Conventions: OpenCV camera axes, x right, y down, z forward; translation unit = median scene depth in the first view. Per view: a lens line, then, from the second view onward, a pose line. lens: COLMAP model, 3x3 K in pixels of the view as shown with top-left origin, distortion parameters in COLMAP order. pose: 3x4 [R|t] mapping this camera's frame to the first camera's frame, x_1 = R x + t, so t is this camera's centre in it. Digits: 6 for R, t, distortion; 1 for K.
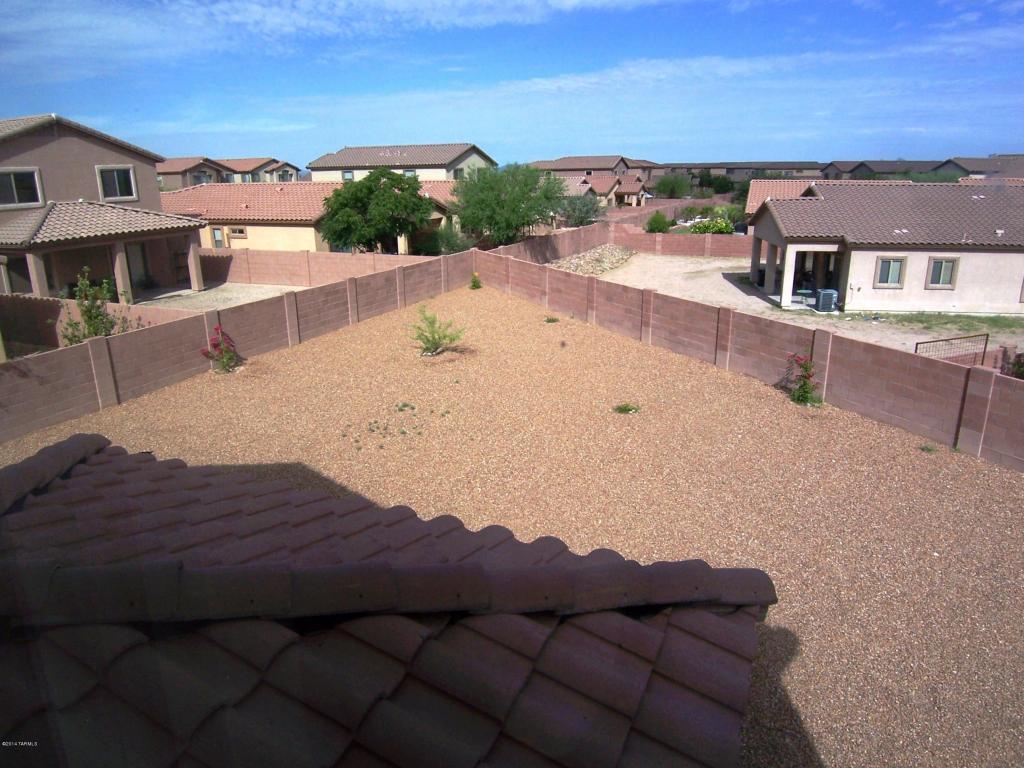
lens RADIAL K [[696.7, 0, 515.2], [0, 696.7, 381.5], [0, 0, 1]] dist [-0.041811, -0.023060]
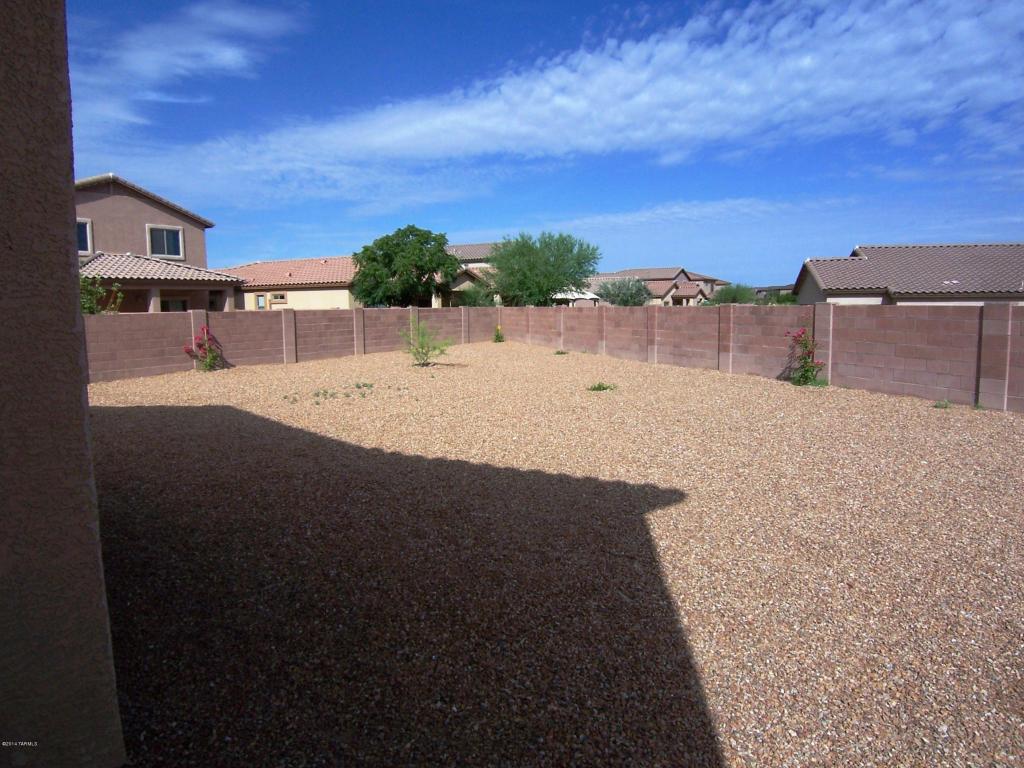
lens RADIAL K [[696.7, 0, 514.0], [0, 696.7, 377.9], [0, 0, 1]] dist [-0.041811, -0.023060]
pose [[0.994052, 0.010400, -0.108405, 0.082615], [-0.030486, 0.982206, -0.185318, 0.111233], [0.104549, 0.187520, 0.976681, 0.059858]]
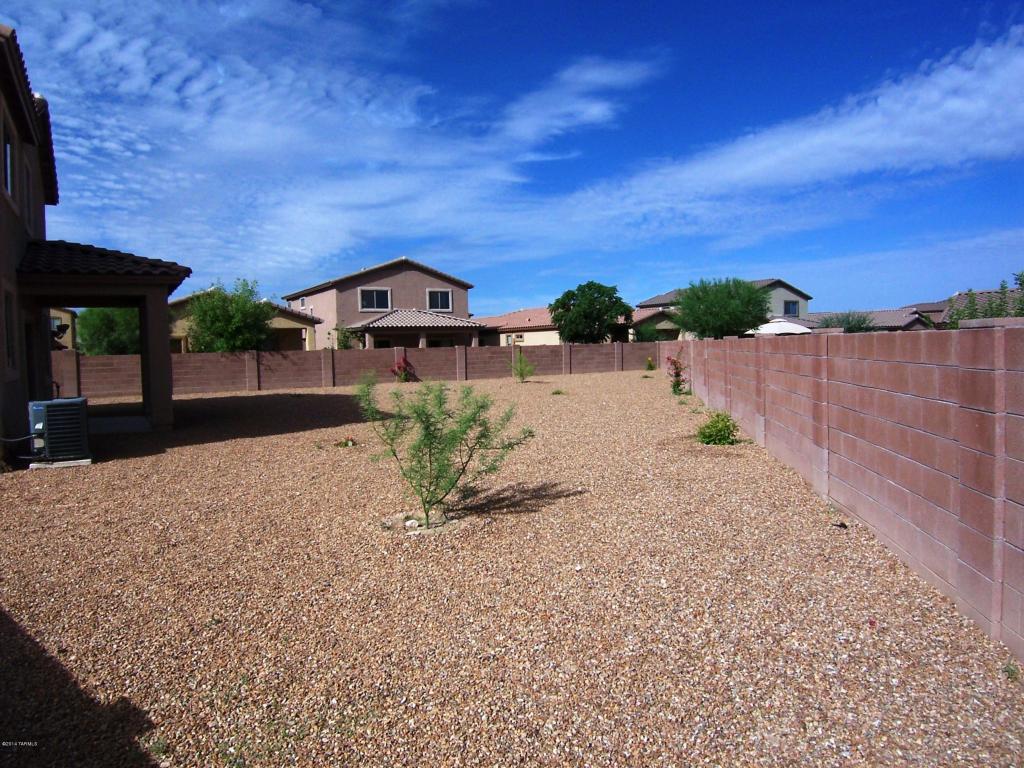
lens RADIAL K [[696.7, 0, 506.5], [0, 696.7, 388.9], [0, 0, 1]] dist [-0.041811, -0.023060]
pose [[0.809919, 0.026019, -0.585964, 0.532143], [-0.154121, 0.973351, -0.169805, 0.169231], [0.565931, 0.227838, 0.792346, -0.133712]]
